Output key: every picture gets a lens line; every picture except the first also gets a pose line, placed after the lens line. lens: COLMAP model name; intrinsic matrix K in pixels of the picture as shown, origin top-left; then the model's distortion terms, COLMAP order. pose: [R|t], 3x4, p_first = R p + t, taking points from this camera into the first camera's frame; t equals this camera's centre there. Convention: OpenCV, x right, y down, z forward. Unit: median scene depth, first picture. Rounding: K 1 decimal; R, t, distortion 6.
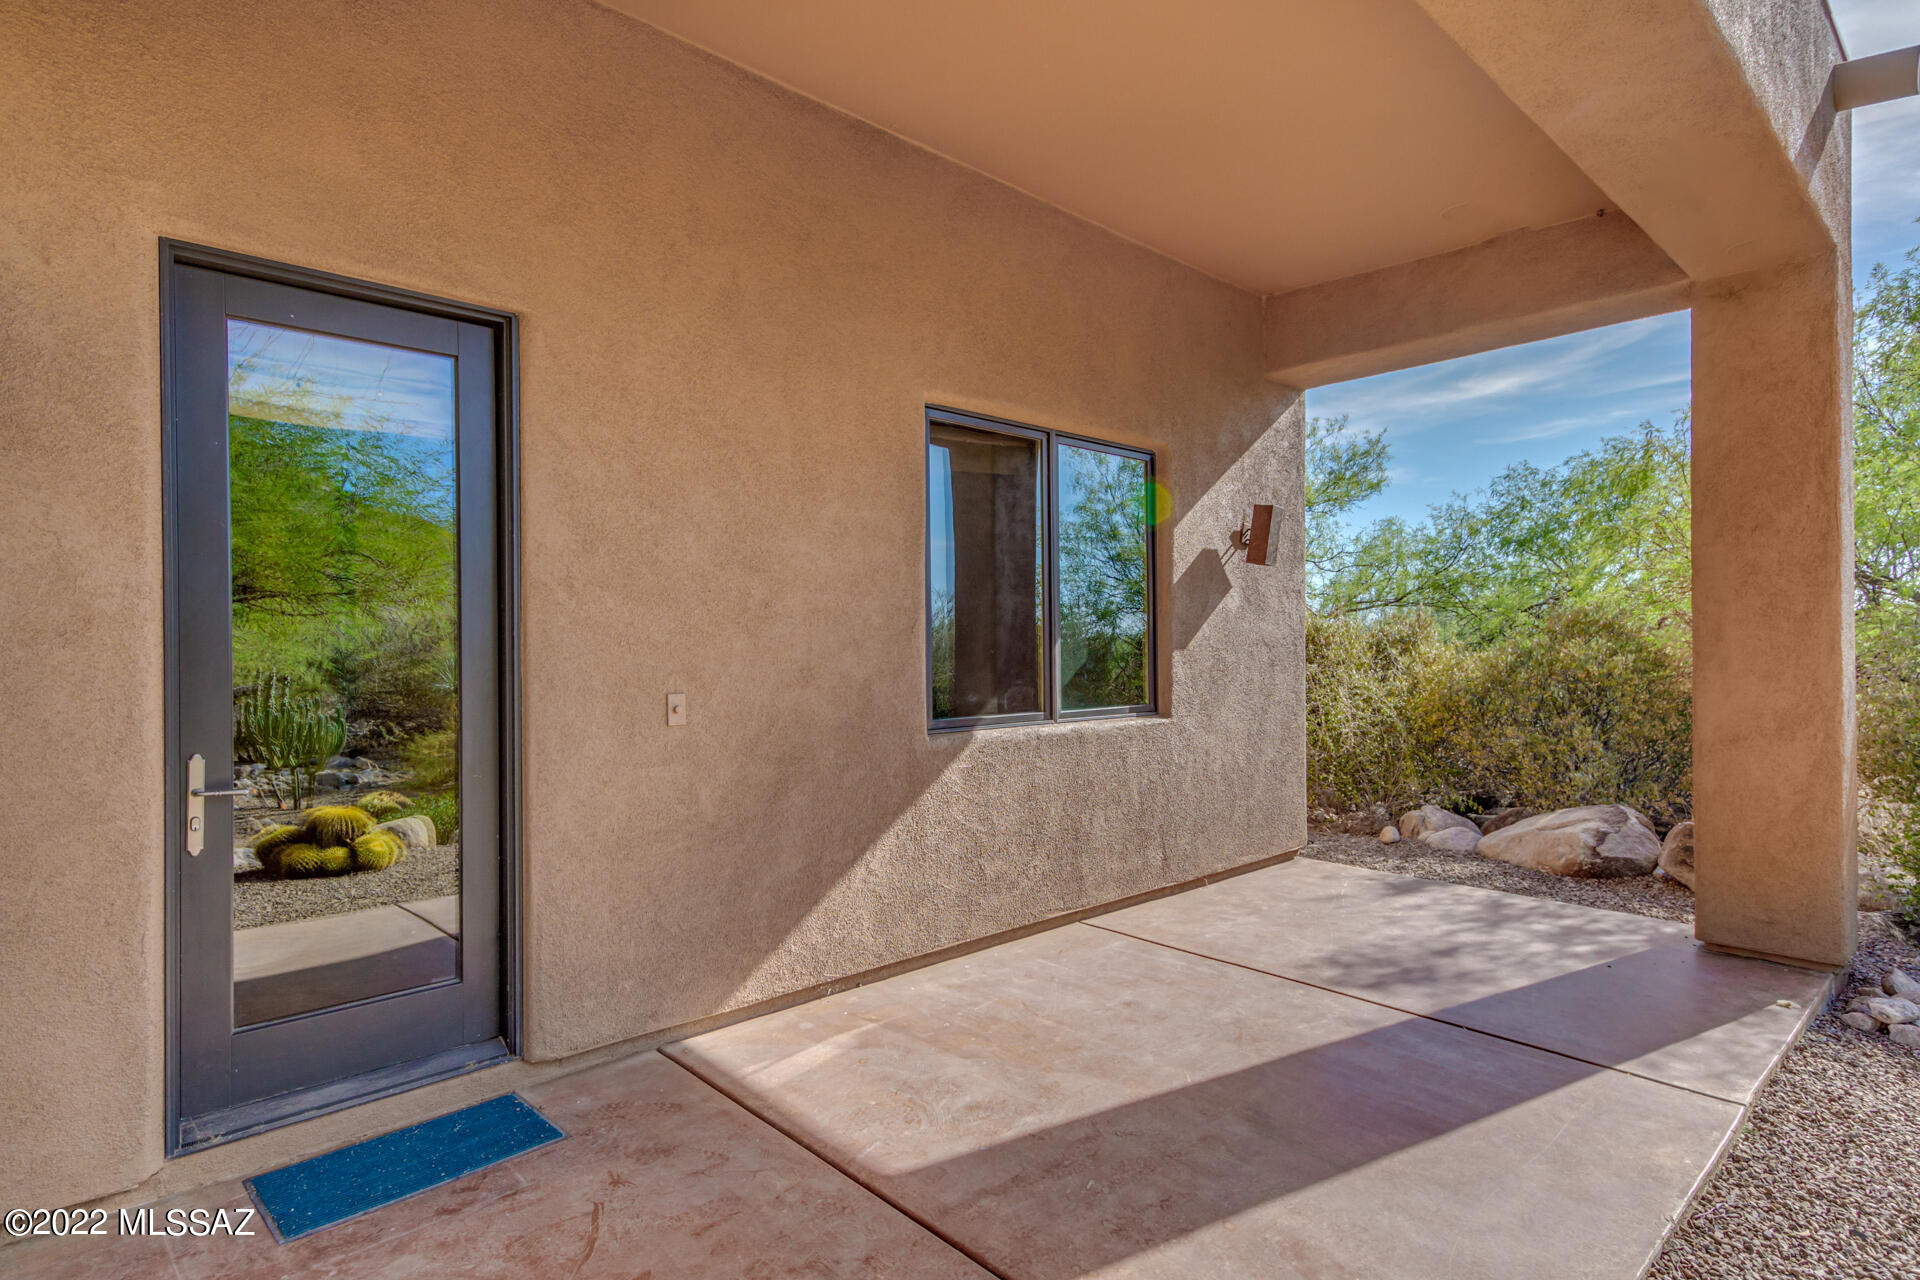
lens RADIAL K [[923.0, 0, 956.5], [0, 923.0, 644.5], [0, 0, 1]] dist [0.002858, 0.000271]
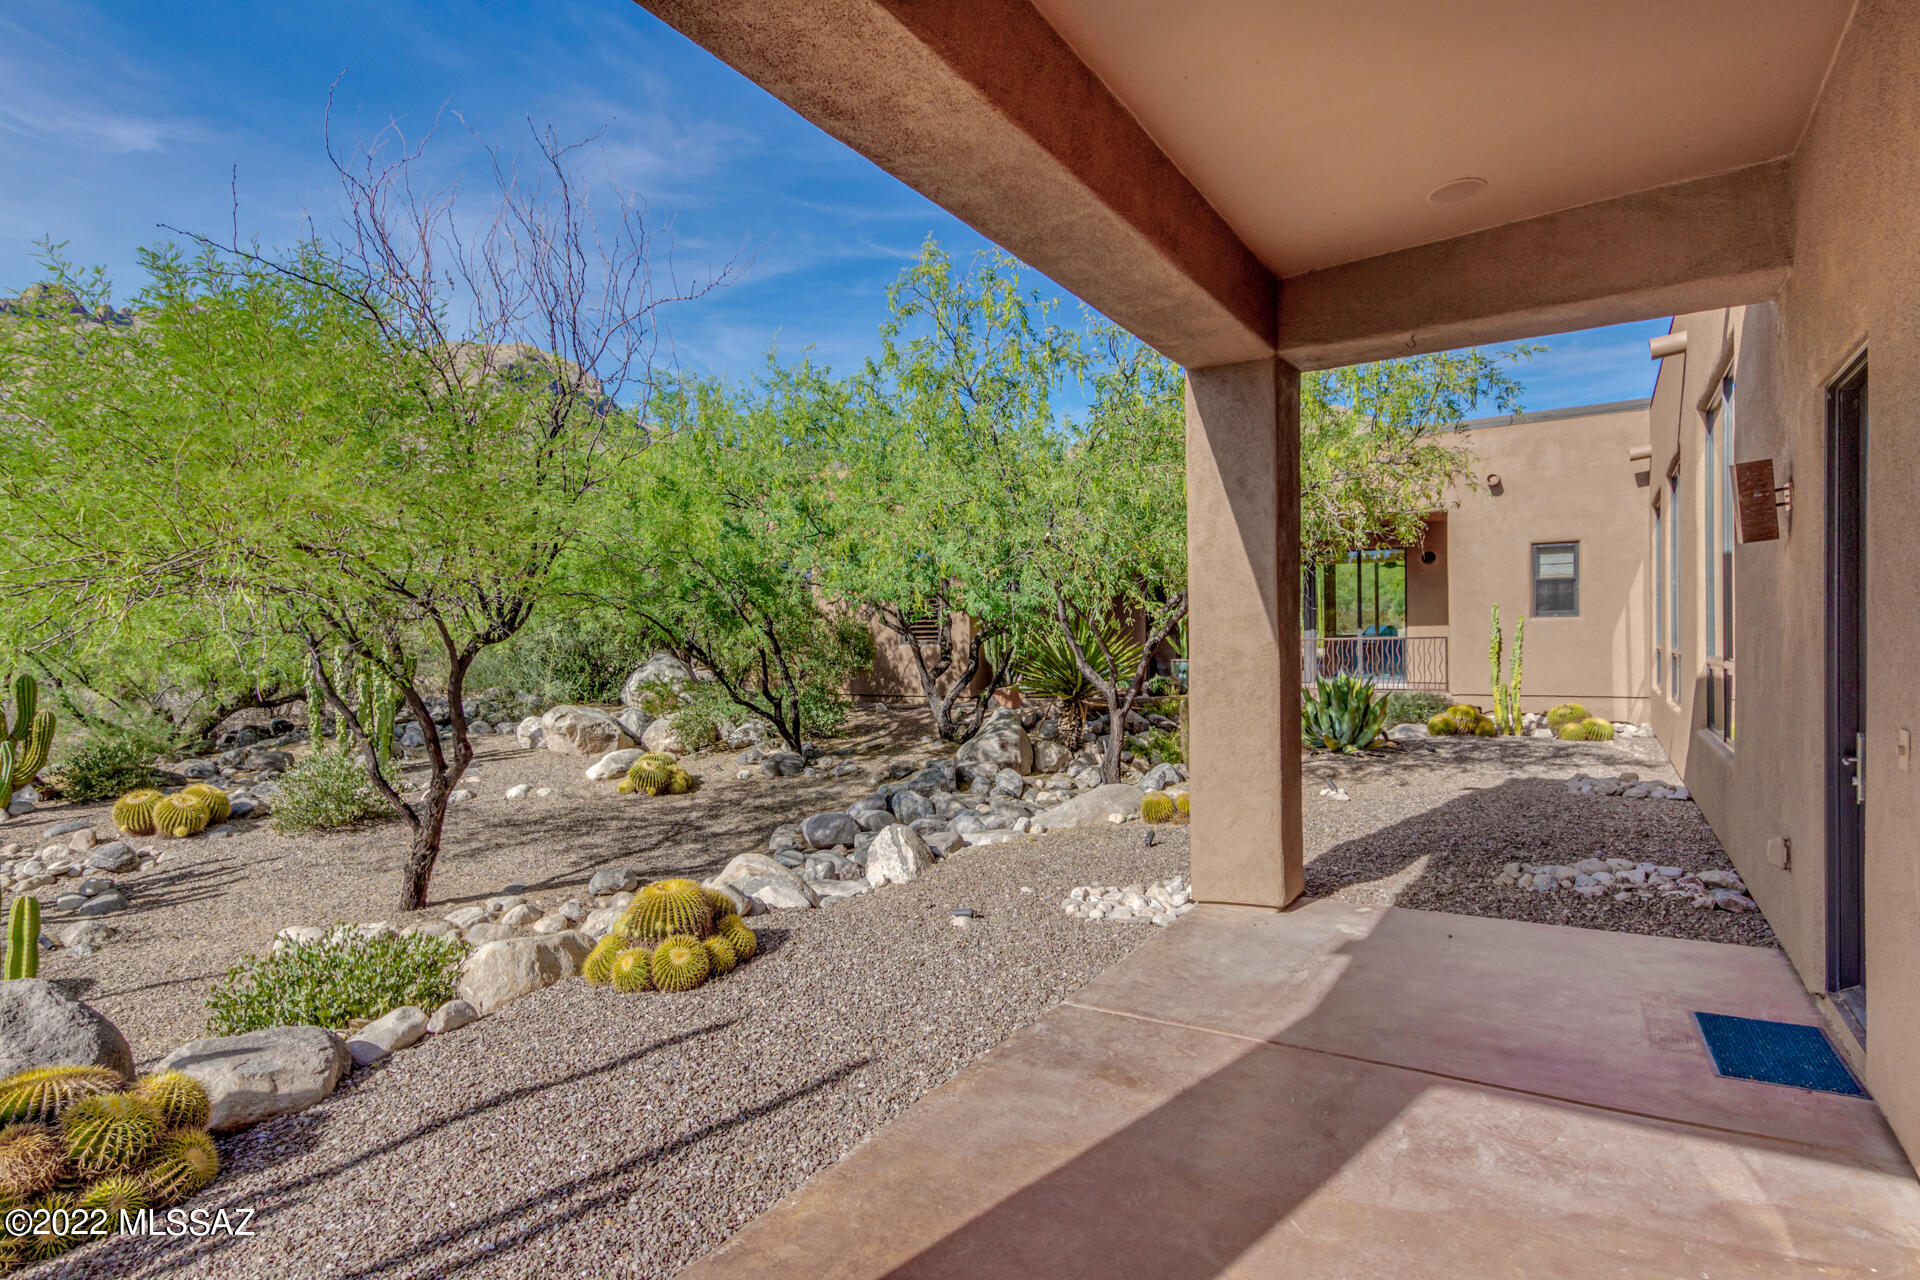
lens RADIAL K [[923.0, 0, 960.2], [0, 923.0, 643.5], [0, 0, 1]] dist [0.002858, 0.000271]
pose [[-0.959333, 0.021903, -0.281425, 0.851251], [0.022672, 0.999743, 0.000524, -0.040353], [0.281364, -0.005878, -0.959583, 1.934624]]
